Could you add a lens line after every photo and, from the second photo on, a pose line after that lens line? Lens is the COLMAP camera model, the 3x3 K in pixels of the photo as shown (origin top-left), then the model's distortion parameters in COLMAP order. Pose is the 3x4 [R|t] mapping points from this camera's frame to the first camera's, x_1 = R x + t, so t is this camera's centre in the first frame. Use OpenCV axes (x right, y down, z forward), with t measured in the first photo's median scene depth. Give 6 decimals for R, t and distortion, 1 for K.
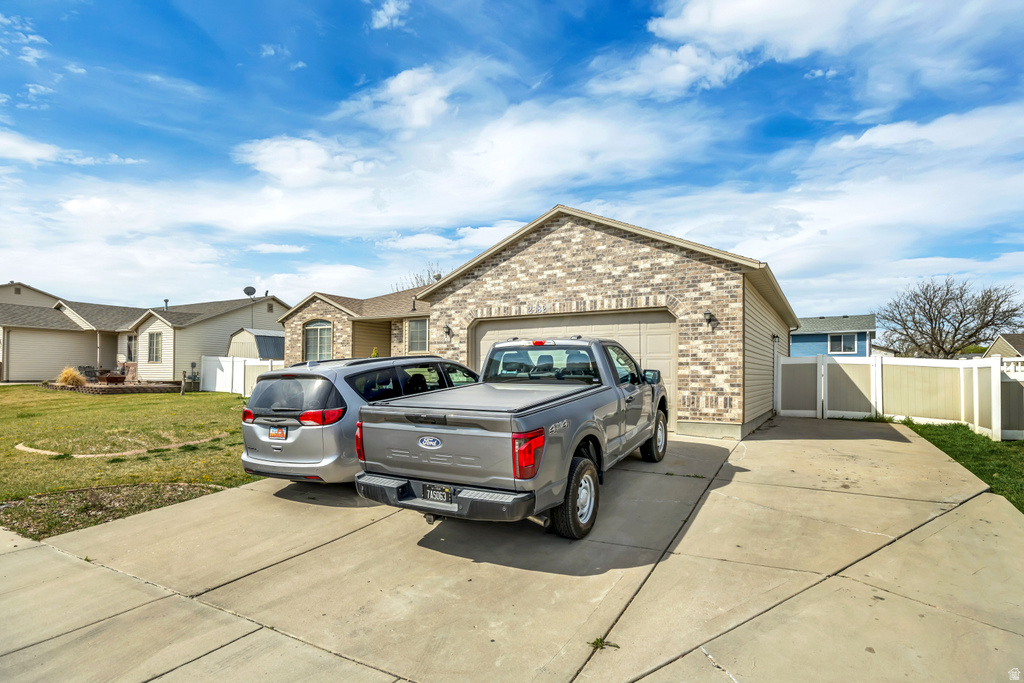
lens RADIAL K [[512.8, 0, 515.3], [0, 512.8, 338.4], [0, 0, 1]] dist [-0.002678, -0.000307]
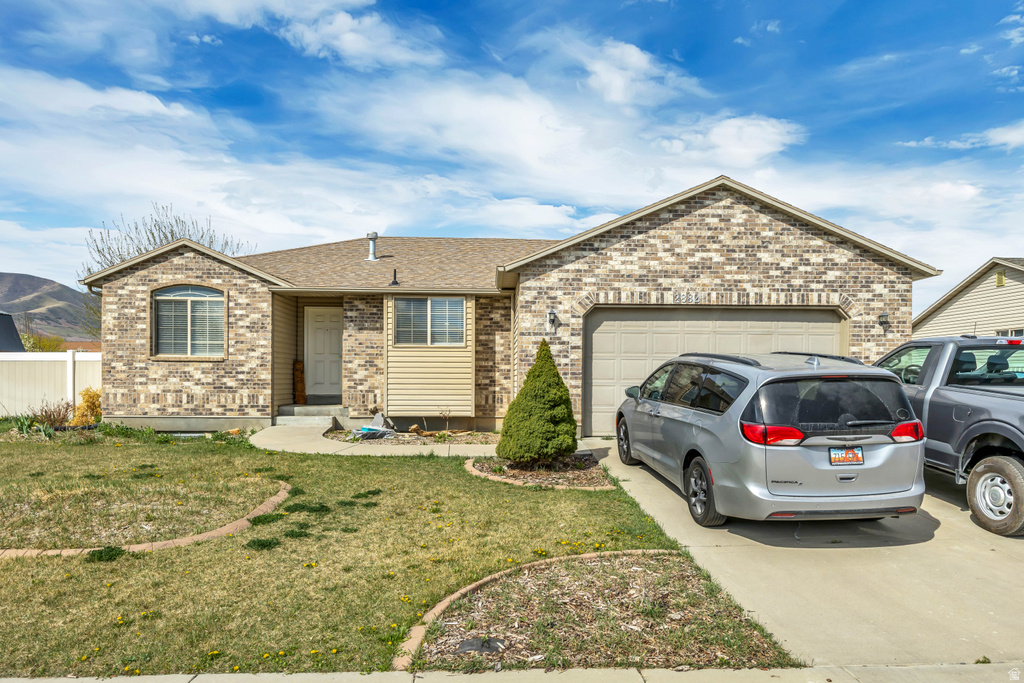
lens RADIAL K [[643.1, 0, 511.5], [0, 643.1, 358.3], [0, 0, 1]] dist [-0.001019, 0.000239]
pose [[0.847622, 0.017271, 0.530320, -0.739946], [-0.036973, 0.998963, 0.026561, 0.022567], [-0.529311, -0.042122, 0.847382, 0.270862]]
